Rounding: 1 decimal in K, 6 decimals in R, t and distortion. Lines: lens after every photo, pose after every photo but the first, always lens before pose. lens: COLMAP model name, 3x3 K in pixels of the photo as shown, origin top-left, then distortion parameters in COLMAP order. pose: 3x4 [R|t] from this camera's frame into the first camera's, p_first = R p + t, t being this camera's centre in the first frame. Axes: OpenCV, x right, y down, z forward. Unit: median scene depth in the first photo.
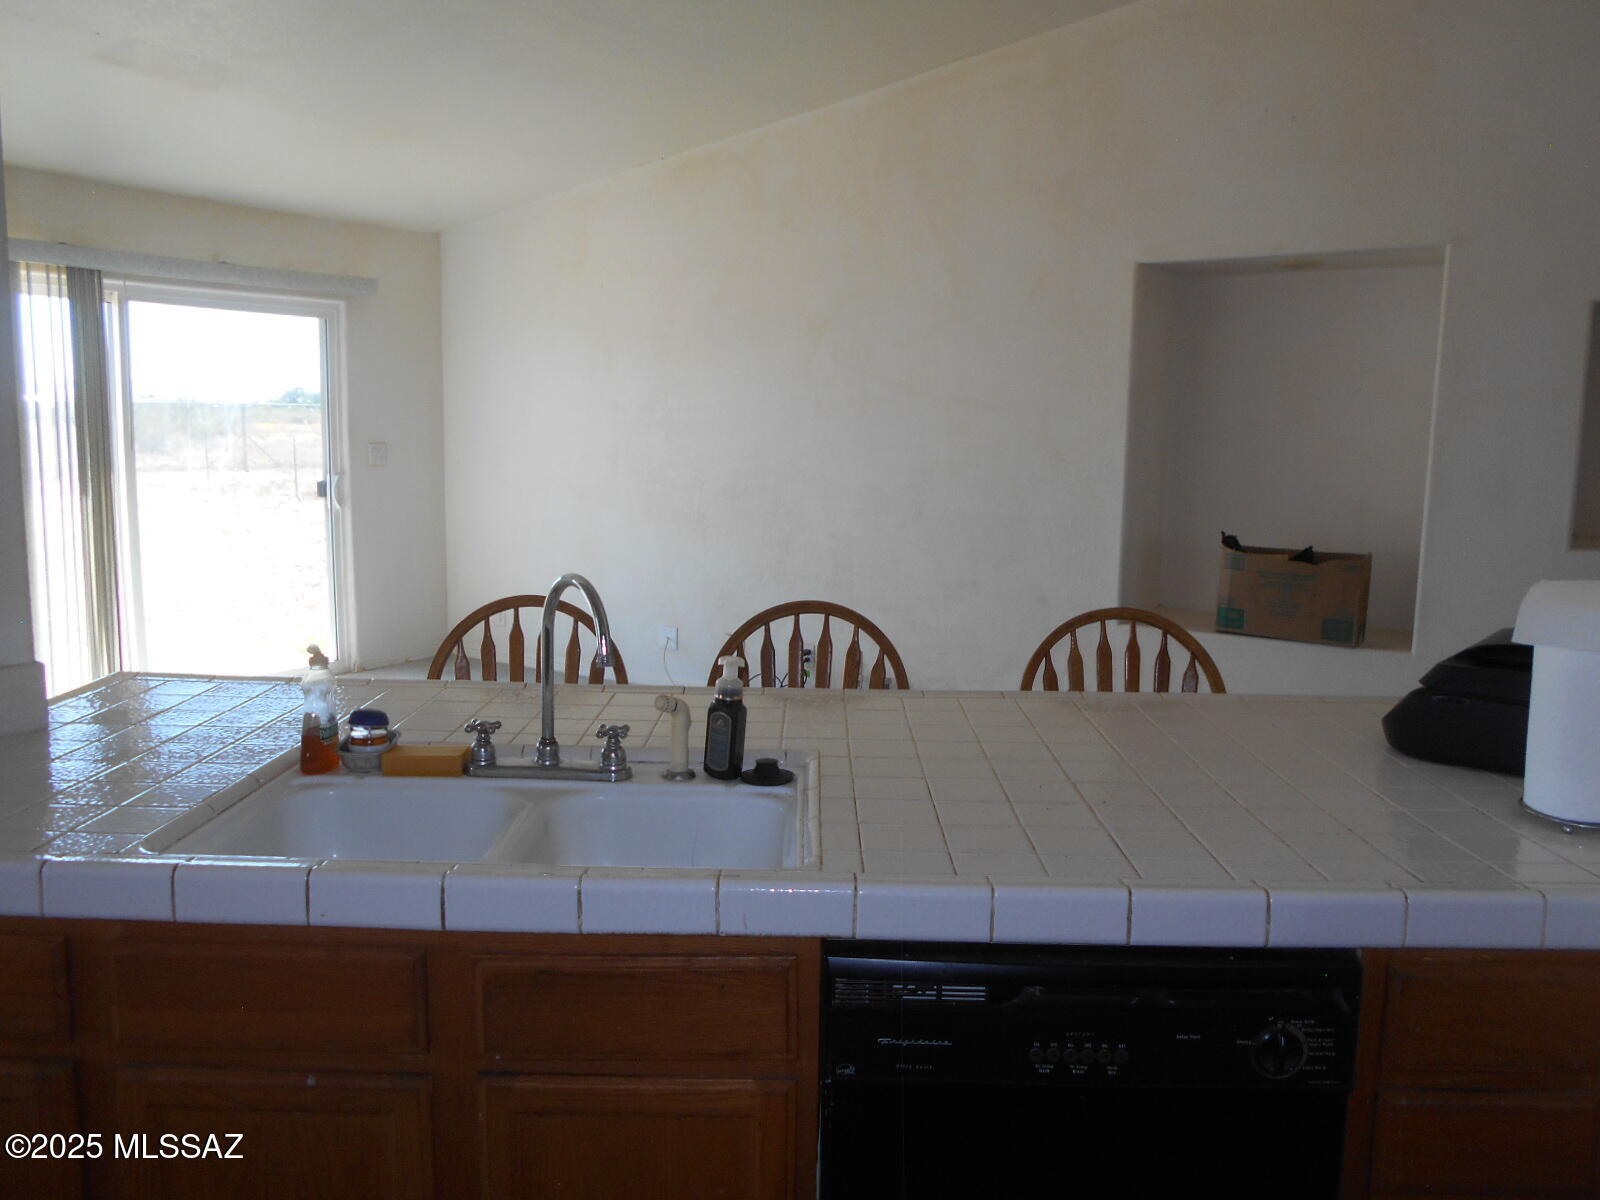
lens RADIAL K [[1254.2, 0, 787.2], [0, 1254.2, 610.4], [0, 0, 1]] dist [-0.045690, 0.041168]
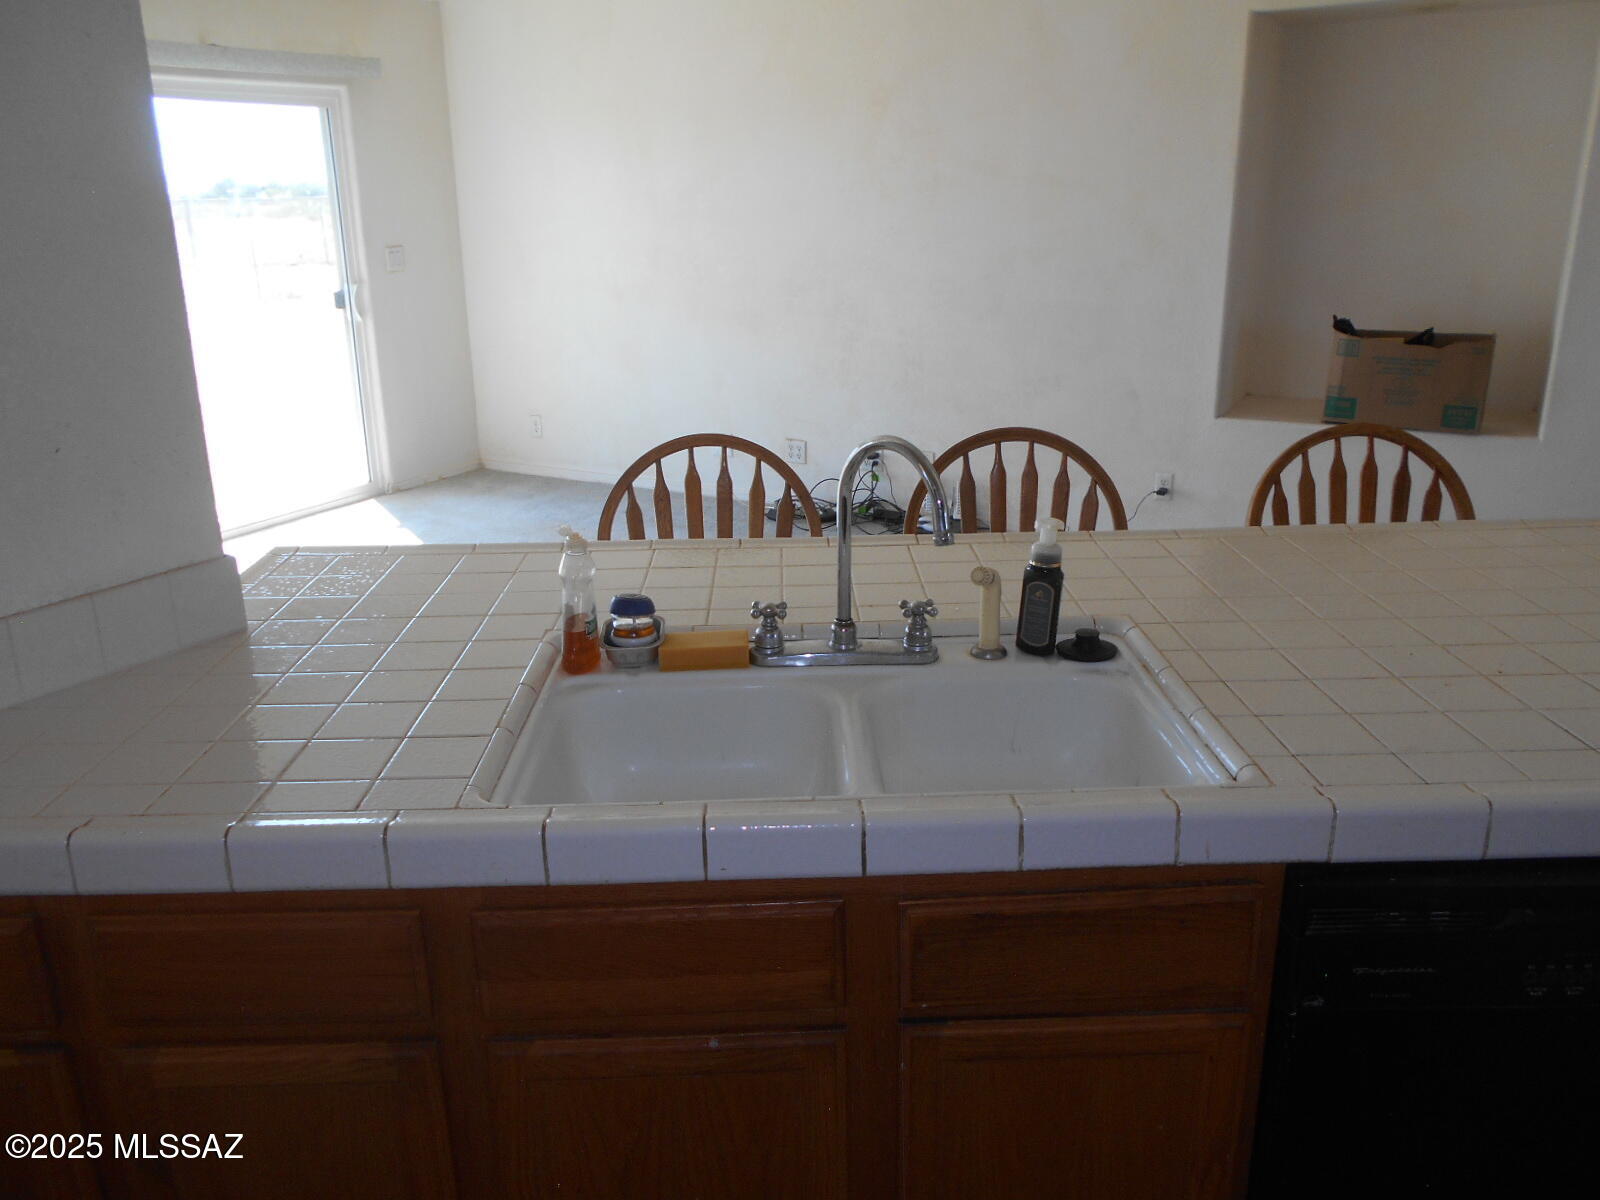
lens RADIAL K [[1254.2, 0, 778.2], [0, 1254.2, 628.1], [0, 0, 1]] dist [-0.045690, 0.041168]
pose [[0.998942, -0.043368, 0.015273, -0.249722], [0.039788, 0.981828, 0.185555, -0.058012], [-0.023042, -0.184751, 0.982515, 0.126718]]
